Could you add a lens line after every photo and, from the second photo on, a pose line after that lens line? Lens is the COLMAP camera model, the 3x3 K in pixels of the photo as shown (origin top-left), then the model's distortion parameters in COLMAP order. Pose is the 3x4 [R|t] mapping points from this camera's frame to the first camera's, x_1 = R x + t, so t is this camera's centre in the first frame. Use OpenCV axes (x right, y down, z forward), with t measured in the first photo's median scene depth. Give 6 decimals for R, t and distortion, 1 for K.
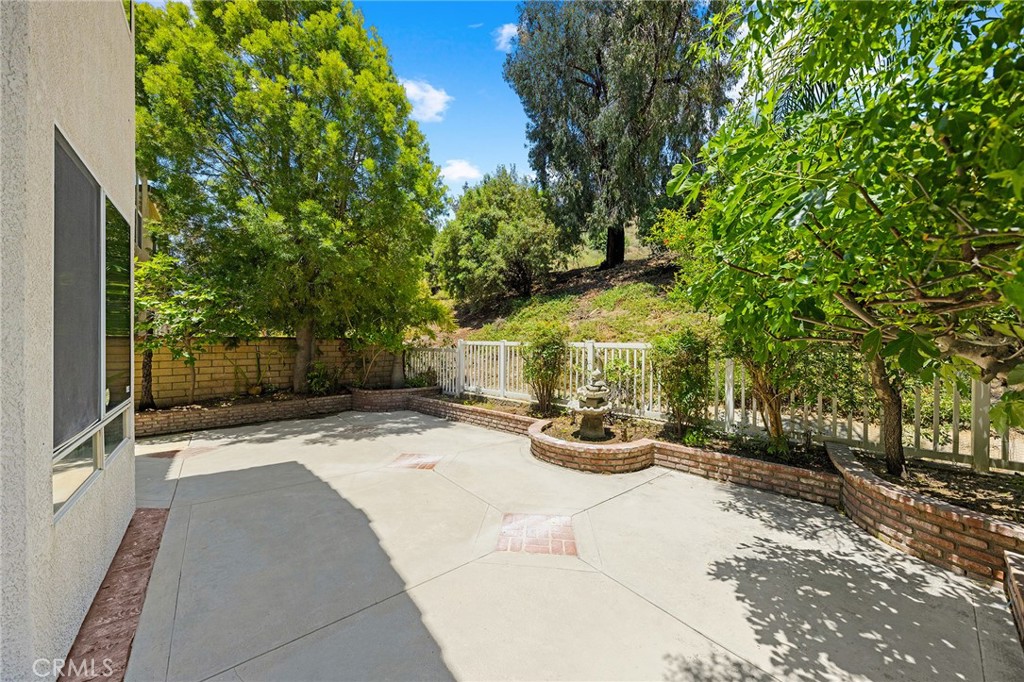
lens RADIAL K [[363.8, 0, 505.9], [0, 363.8, 342.8], [0, 0, 1]] dist [-0.001205, -0.000335]
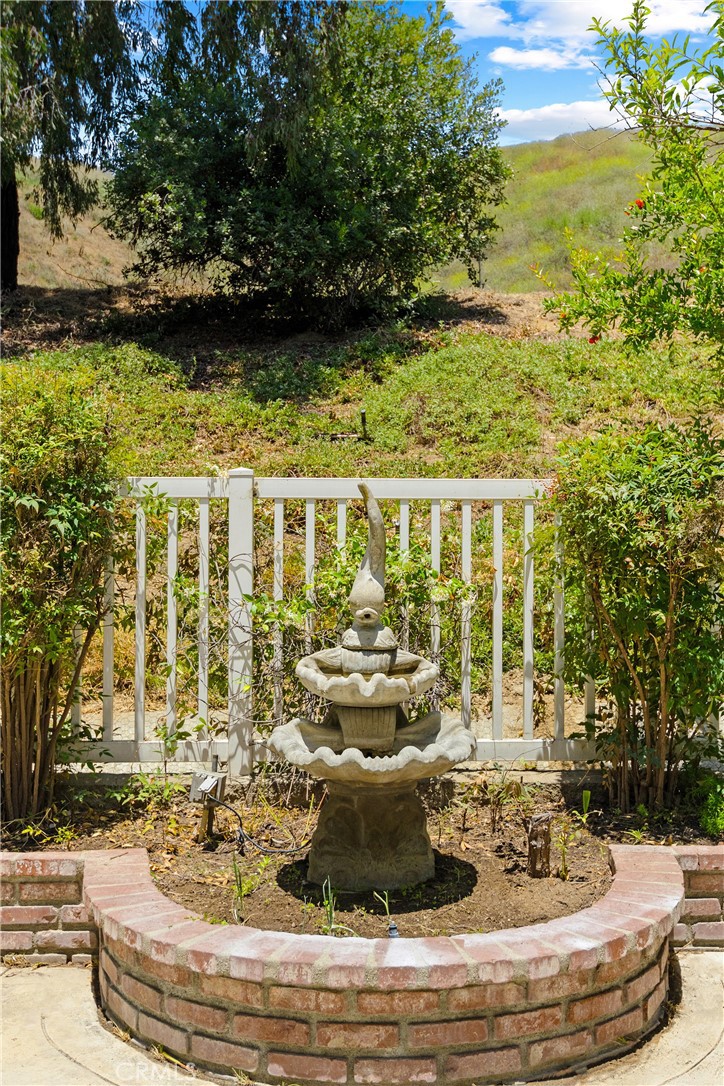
lens RADIAL K [[1032.7, 0, 362.0], [0, 1032.7, 543.0], [0, 0, 1]] dist [0.011610, 0.007117]
pose [[0.719493, 0.013694, 0.694365, -0.307623], [0.009392, 0.999522, -0.029445, 0.115389], [-0.694436, 0.027707, 0.719021, 0.873168]]
